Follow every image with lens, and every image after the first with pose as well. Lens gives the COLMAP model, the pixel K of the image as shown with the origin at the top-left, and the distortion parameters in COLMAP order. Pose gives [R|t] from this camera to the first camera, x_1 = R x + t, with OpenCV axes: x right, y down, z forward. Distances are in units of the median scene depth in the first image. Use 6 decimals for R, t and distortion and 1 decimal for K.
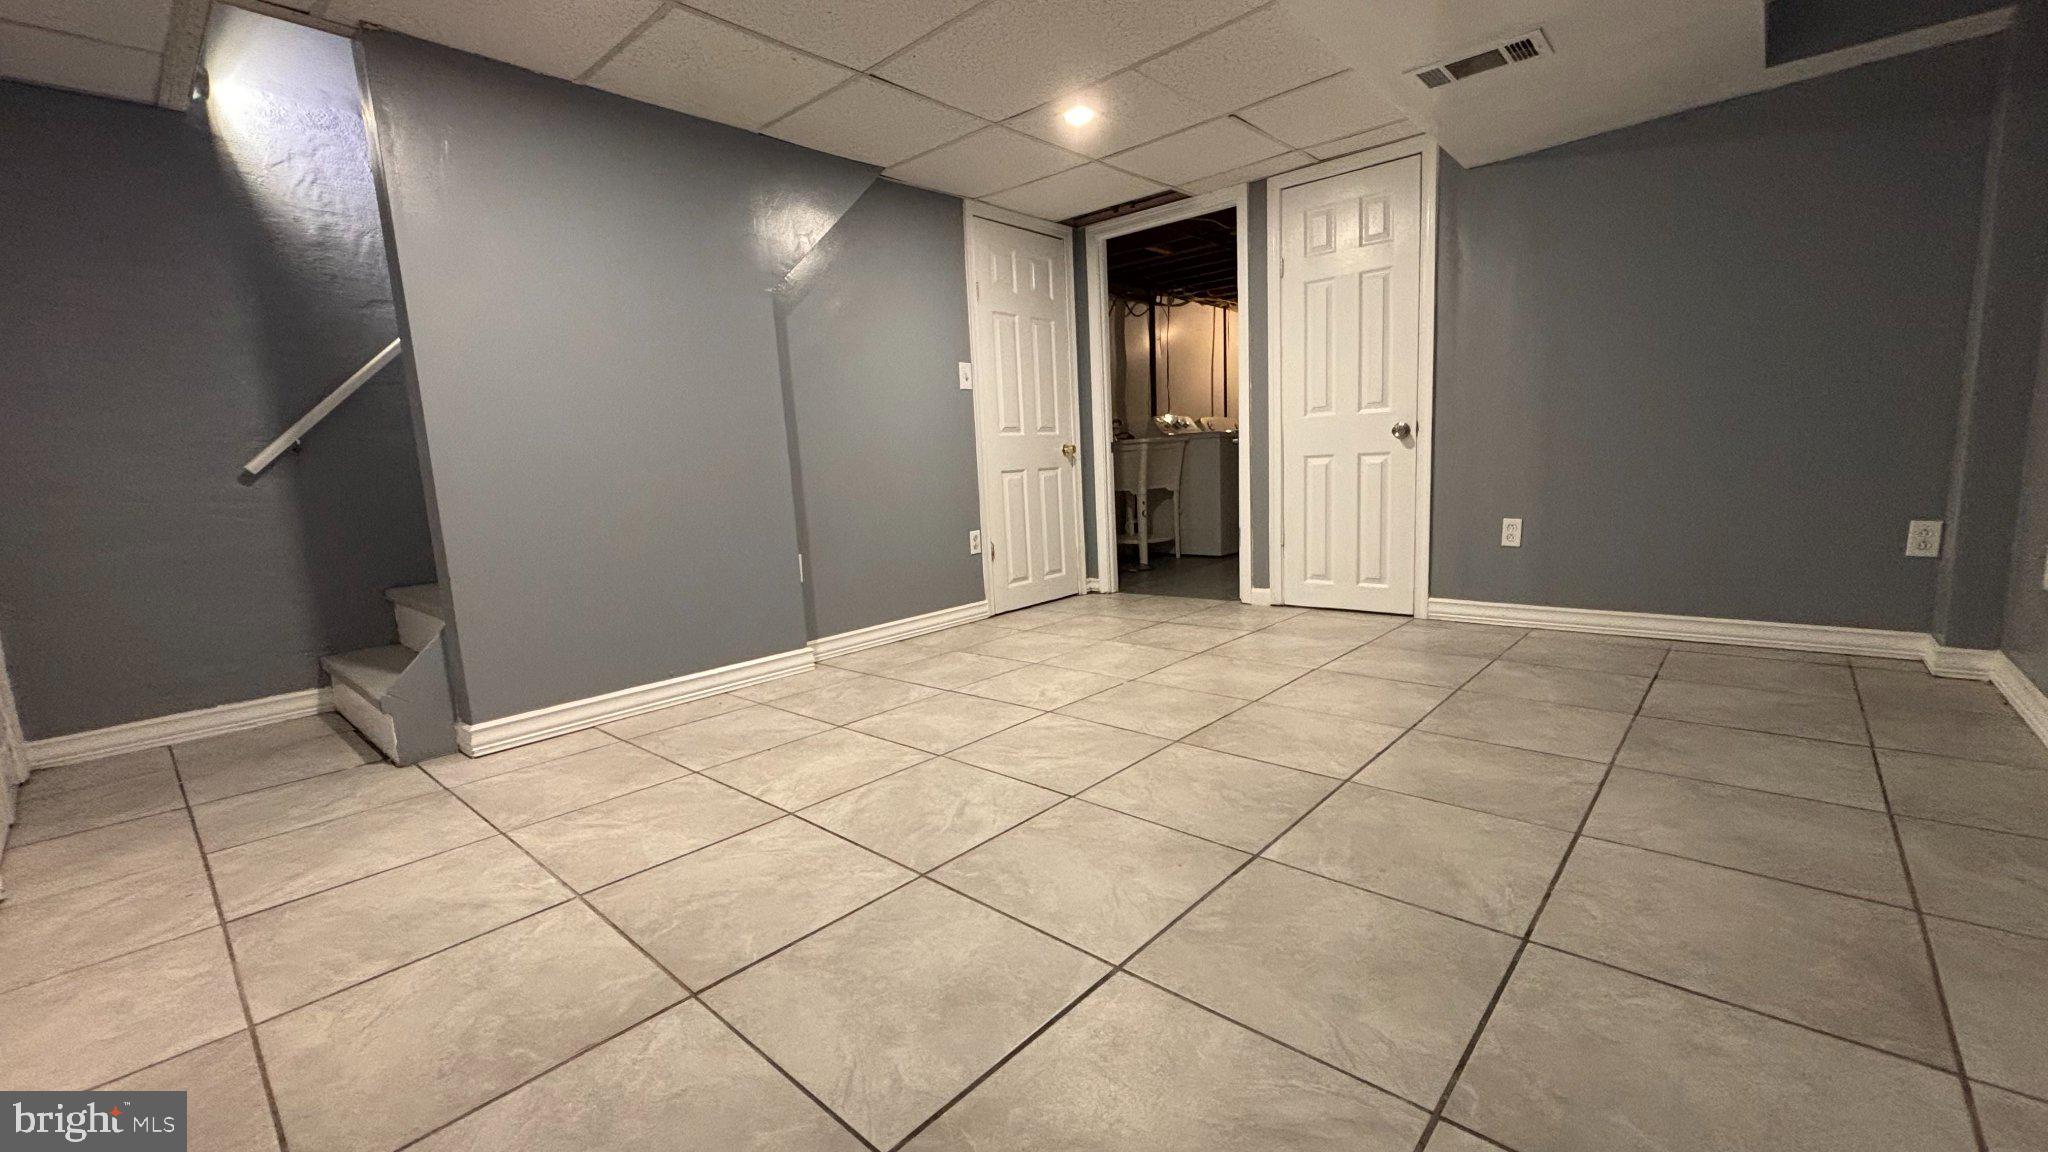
lens RADIAL K [[826.9, 0, 1023.6], [0, 826.9, 579.0], [0, 0, 1]] dist [0.002288, -0.001478]
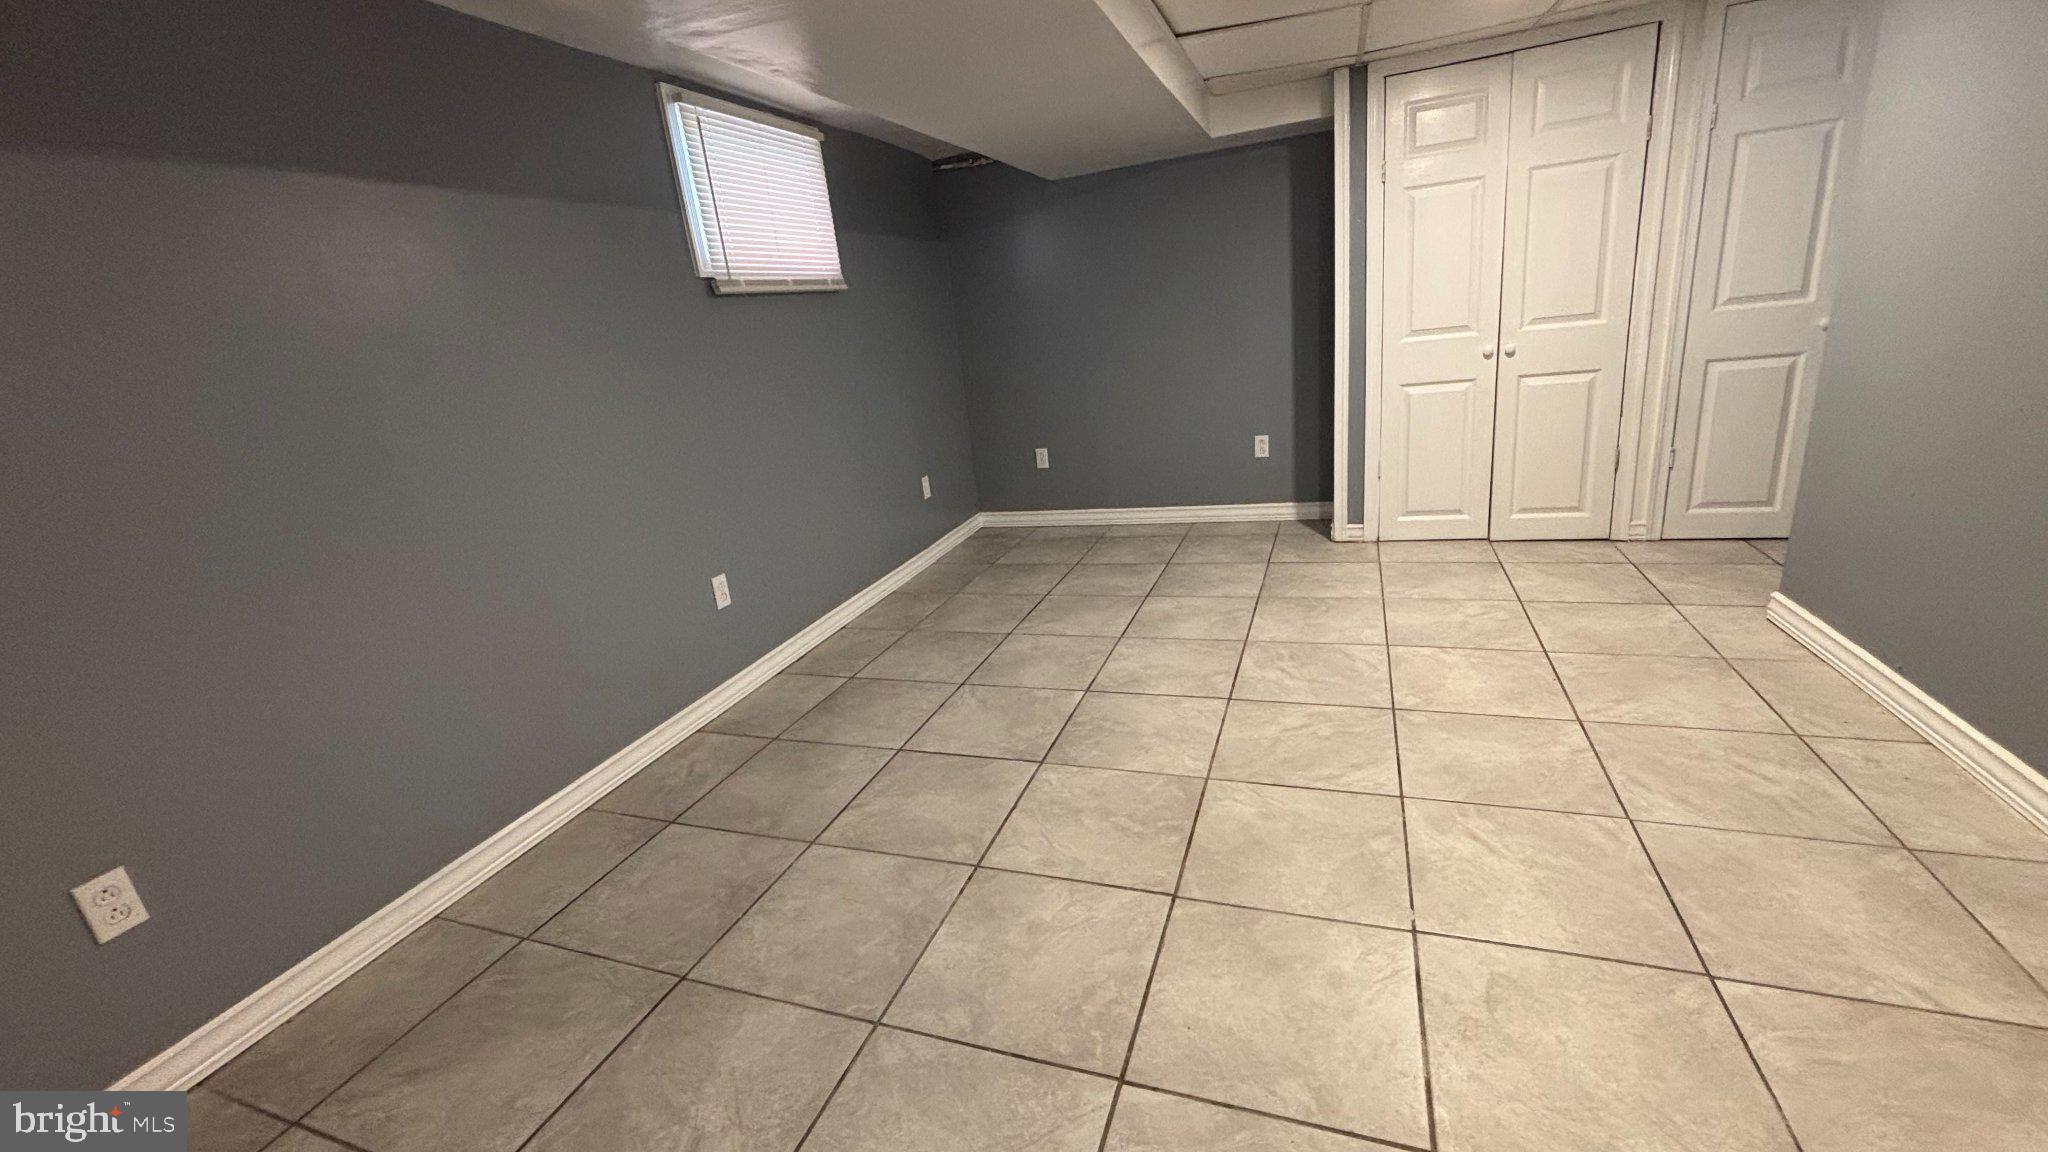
lens RADIAL K [[826.9, 0, 1022.1], [0, 826.9, 576.3], [0, 0, 1]] dist [0.002288, -0.001478]
pose [[-0.917336, 0.257665, -0.303485, 0.726203], [0.104290, 0.891216, 0.441427, -0.539983], [0.384211, 0.373287, -0.844416, 1.942121]]
